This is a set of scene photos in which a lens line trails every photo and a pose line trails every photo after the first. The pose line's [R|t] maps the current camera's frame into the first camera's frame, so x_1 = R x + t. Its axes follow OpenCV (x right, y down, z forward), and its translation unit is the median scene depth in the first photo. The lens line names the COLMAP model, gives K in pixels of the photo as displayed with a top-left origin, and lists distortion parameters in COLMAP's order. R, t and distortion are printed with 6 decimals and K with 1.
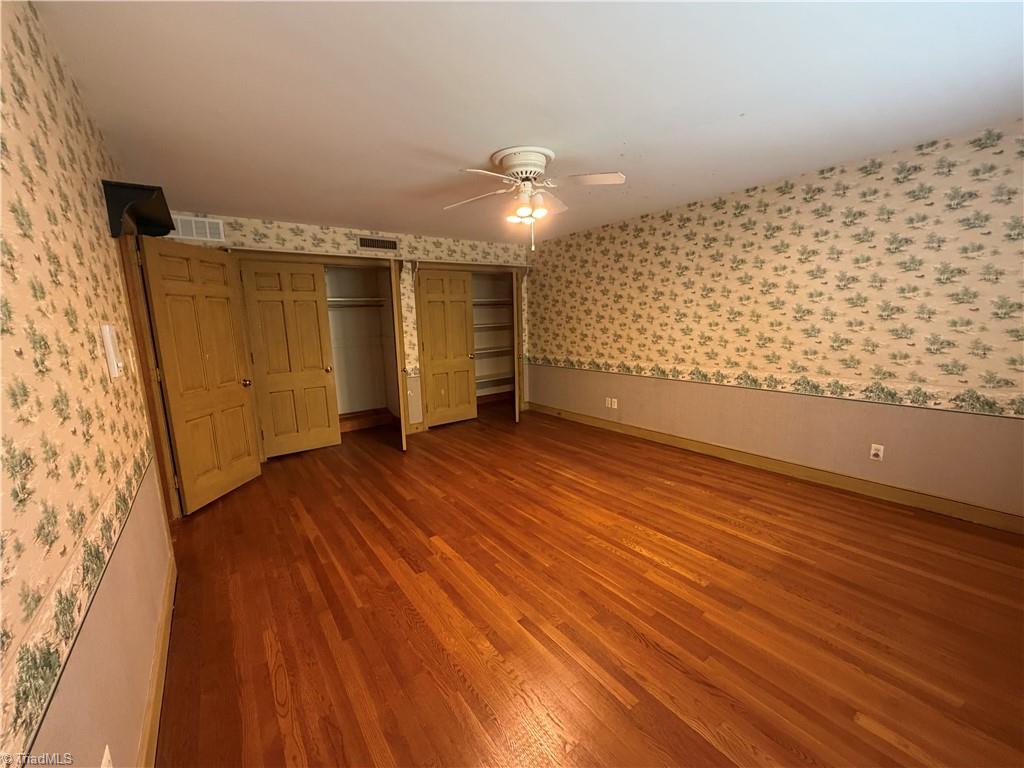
lens RADIAL K [[409.2, 0, 511.1], [0, 409.2, 387.5], [0, 0, 1]] dist [0.001391, -0.000068]
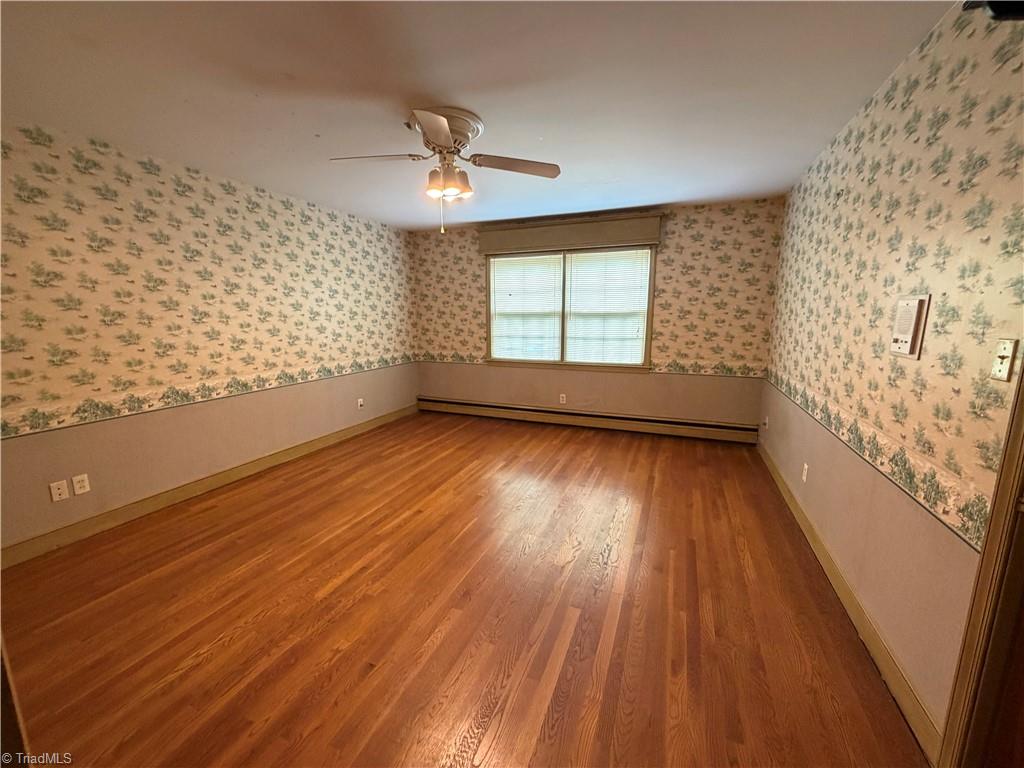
lens RADIAL K [[409.2, 0, 507.2], [0, 409.2, 385.3], [0, 0, 1]] dist [0.001391, -0.000068]
pose [[-0.510125, -0.119493, 0.851759, -0.617862], [0.163506, 0.958771, 0.232430, -0.155970], [-0.844416, 0.257836, -0.469556, 1.058586]]
